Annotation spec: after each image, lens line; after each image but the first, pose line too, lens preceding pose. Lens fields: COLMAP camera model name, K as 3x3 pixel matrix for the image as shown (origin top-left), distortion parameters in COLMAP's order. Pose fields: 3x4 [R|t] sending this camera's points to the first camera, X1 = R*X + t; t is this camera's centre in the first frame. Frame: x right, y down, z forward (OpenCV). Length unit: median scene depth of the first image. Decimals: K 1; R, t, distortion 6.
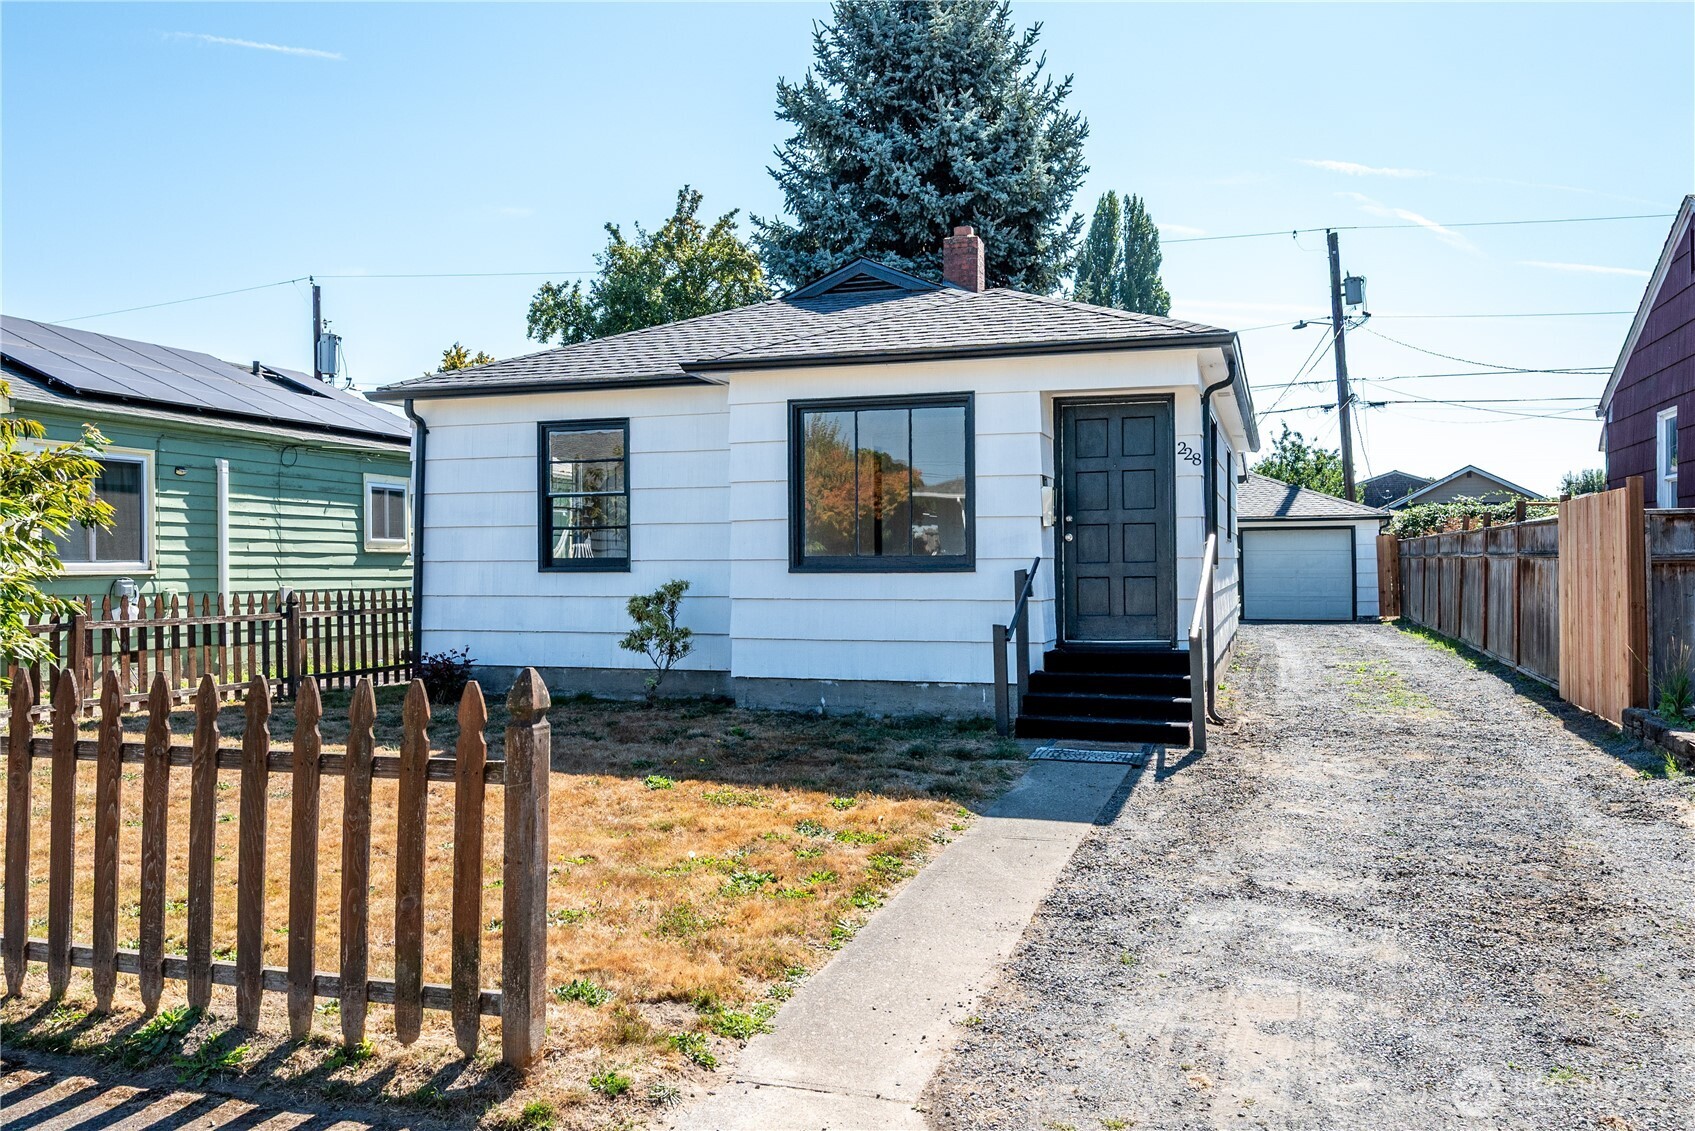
lens RADIAL K [[1064.5, 0, 848.5], [0, 1064.5, 571.8], [0, 0, 1]] dist [-0.002553, -0.000909]
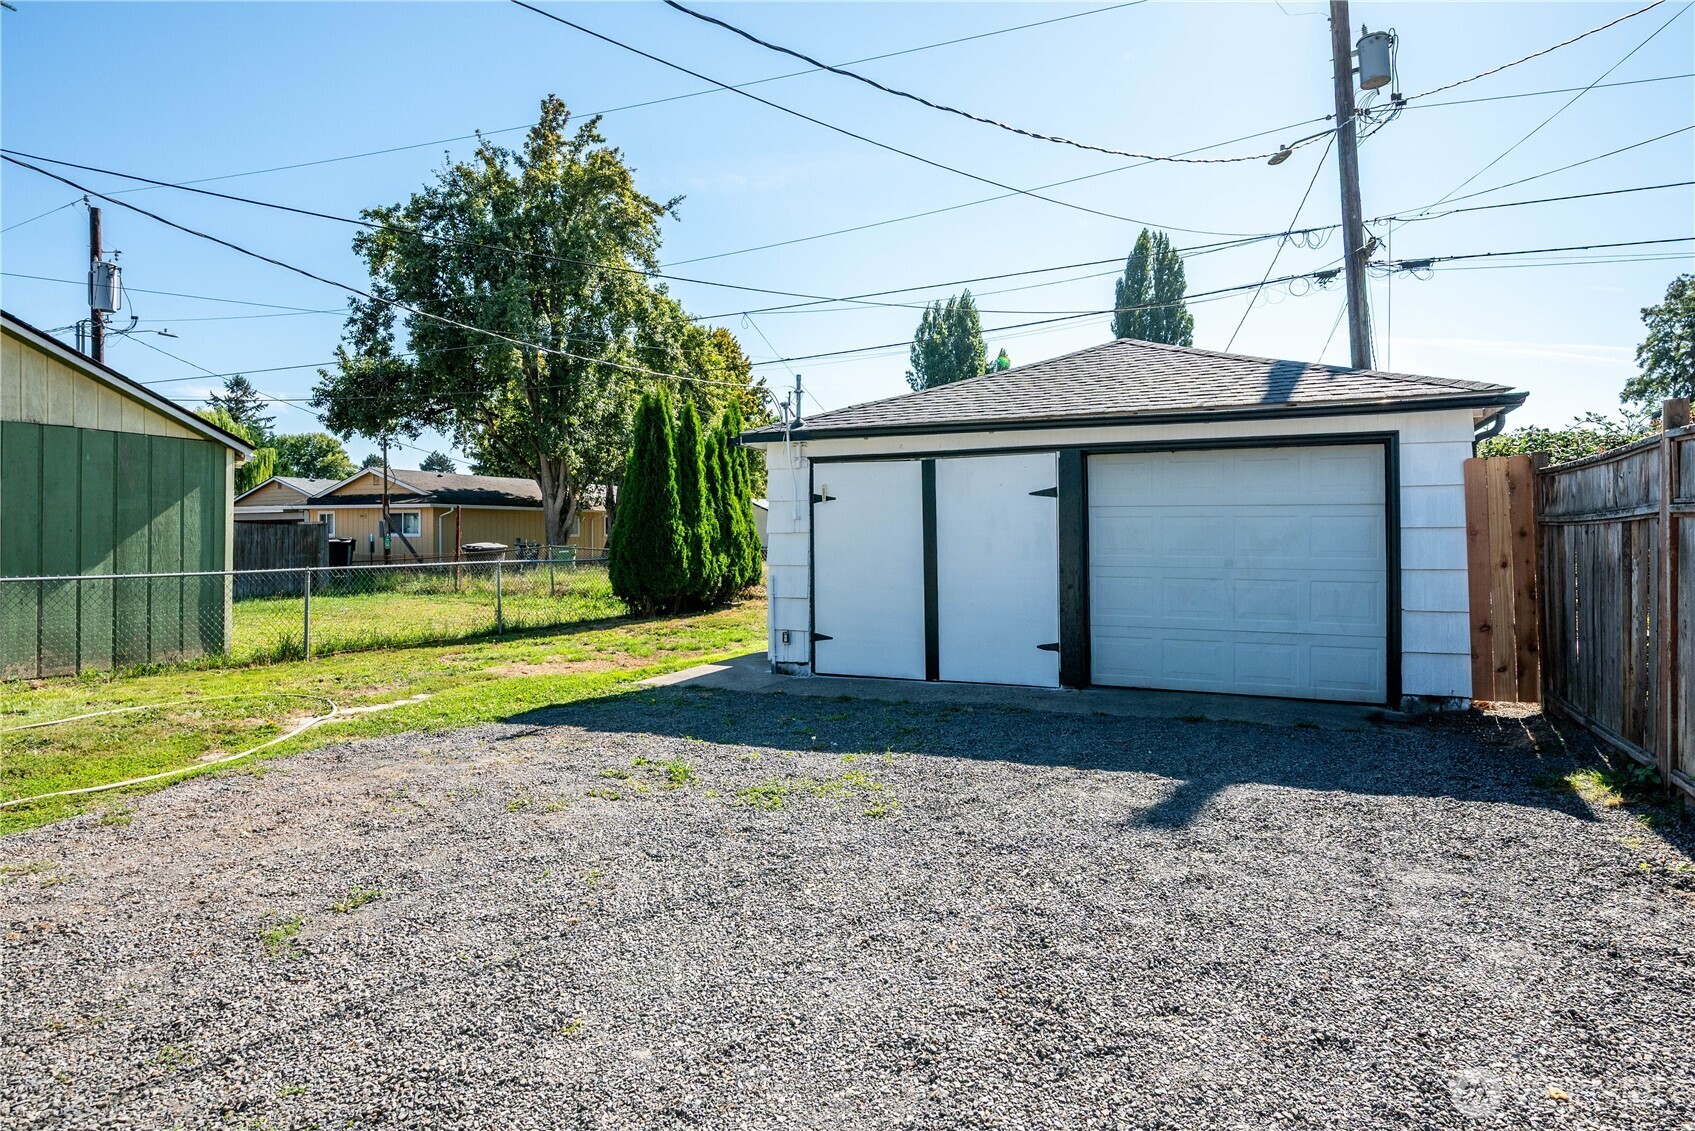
lens RADIAL K [[862.0, 0, 865.6], [0, 862.0, 541.7], [0, 0, 1]] dist [0.003855, -0.000203]
pose [[0.997357, 0.010095, -0.071950, 0.239681], [-0.010785, 0.999899, -0.009203, -0.002477], [0.071850, 0.009954, 0.997366, 0.522996]]
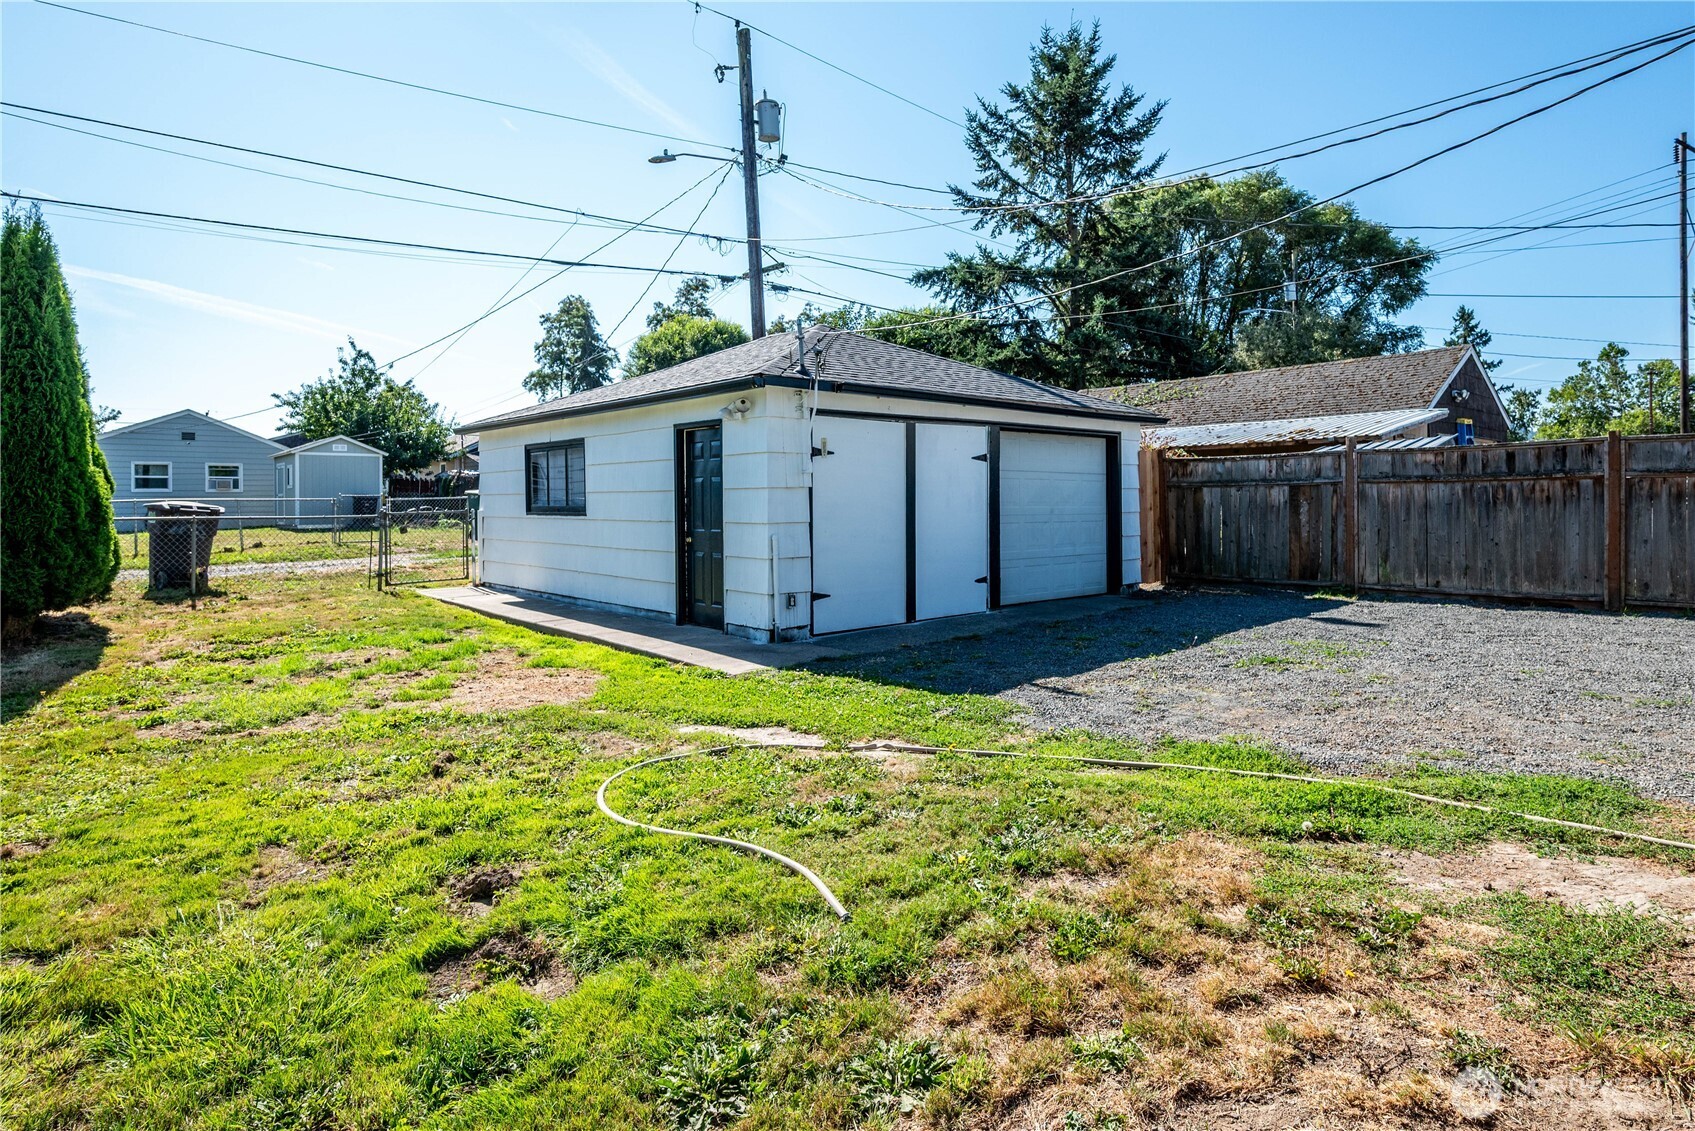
lens RADIAL K [[921.9, 0, 855.4], [0, 921.9, 499.3], [0, 0, 1]] dist [-0.003600, -0.000337]
pose [[0.497657, 0.010269, 0.867313, -0.027798], [0.012306, 0.999746, -0.018898, 0.001211], [-0.867287, 0.020078, 0.497404, 0.642956]]
